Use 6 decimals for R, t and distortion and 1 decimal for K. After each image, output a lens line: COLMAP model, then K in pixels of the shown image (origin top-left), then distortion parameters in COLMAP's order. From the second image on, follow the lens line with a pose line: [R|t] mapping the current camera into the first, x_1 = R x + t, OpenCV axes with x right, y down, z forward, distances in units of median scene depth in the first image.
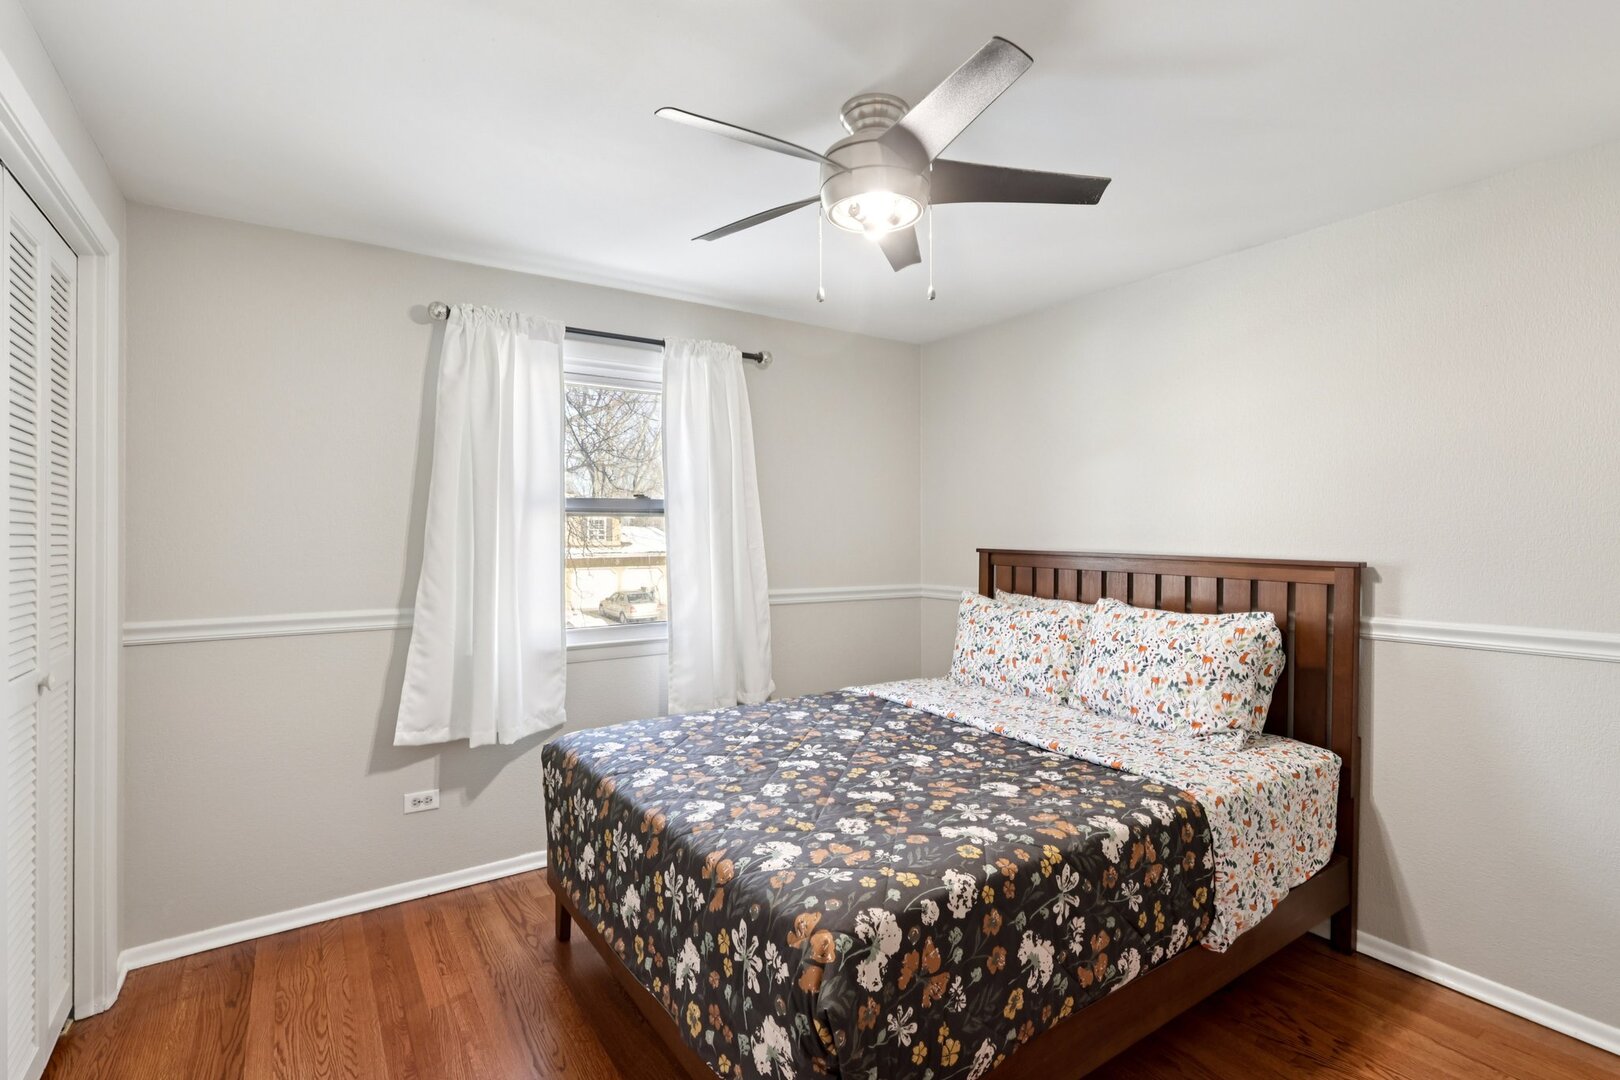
lens RADIAL K [[759.3, 0, 806.8], [0, 759.3, 542.4], [0, 0, 1]] dist [-0.002710, 0.000145]
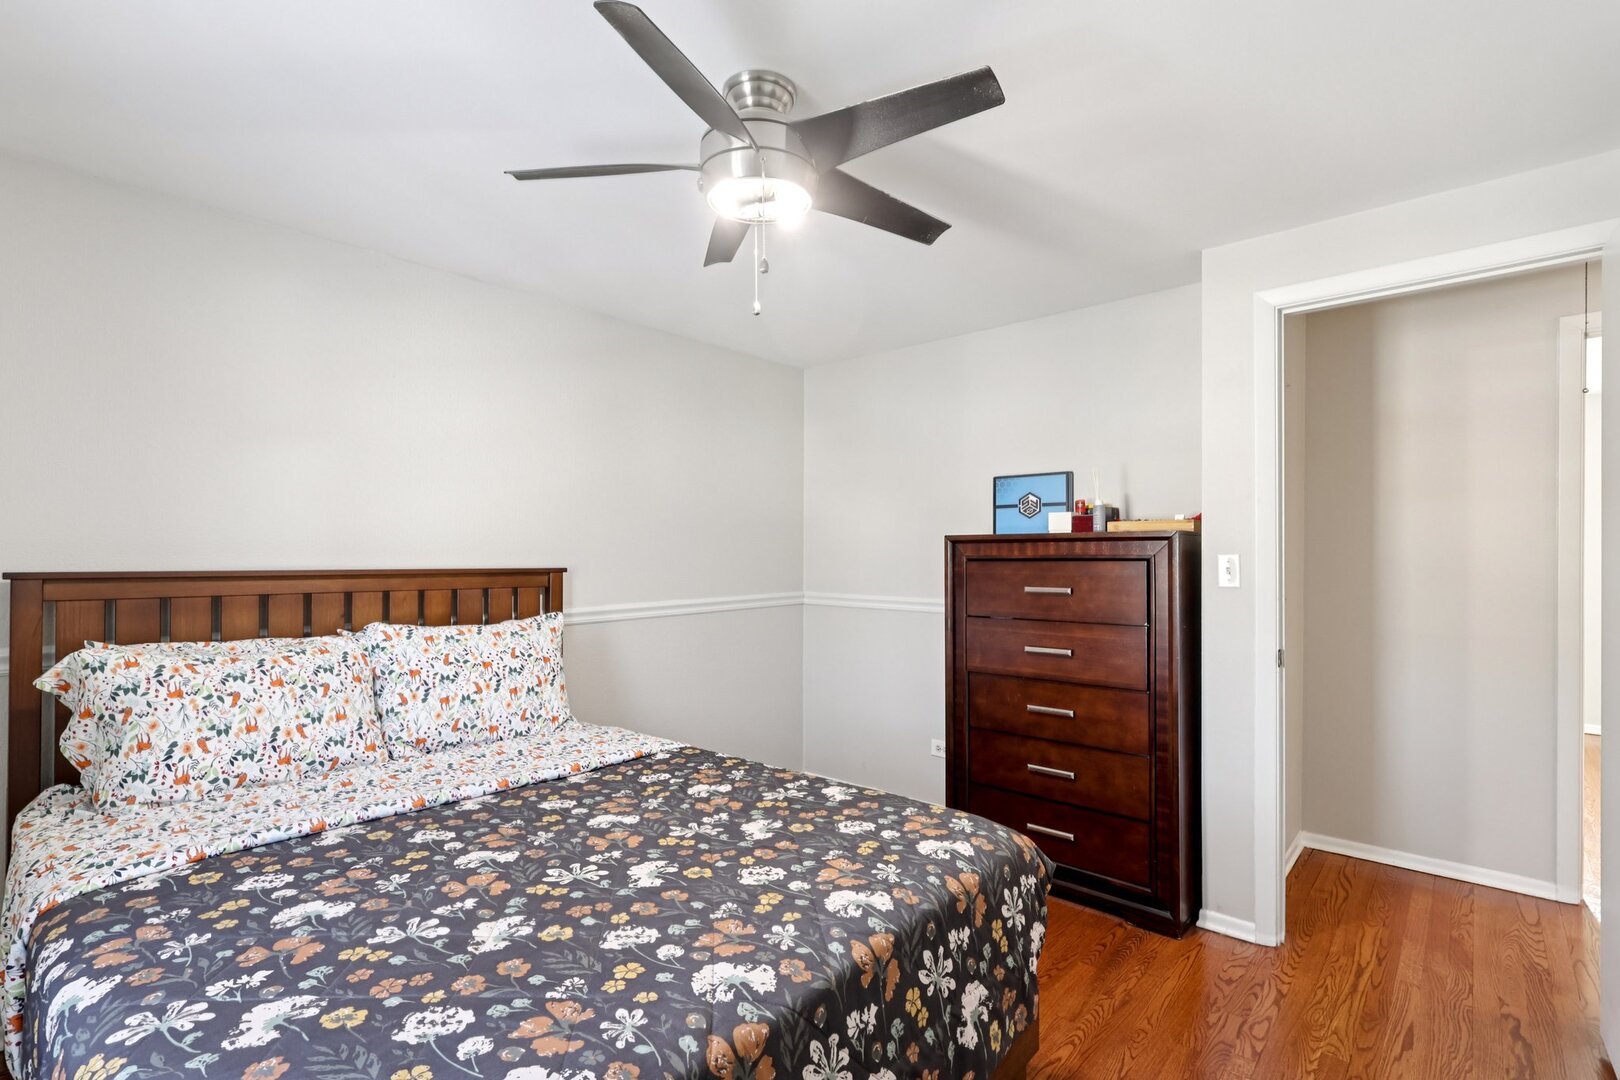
lens RADIAL K [[759.3, 0, 811.0], [0, 759.3, 542.6], [0, 0, 1]] dist [-0.002710, 0.000145]
pose [[-0.242910, 0.004951, 0.970036, -0.669040], [0.010202, 0.999945, -0.002549, -0.009009], [-0.969995, 0.009277, -0.242948, 0.939170]]
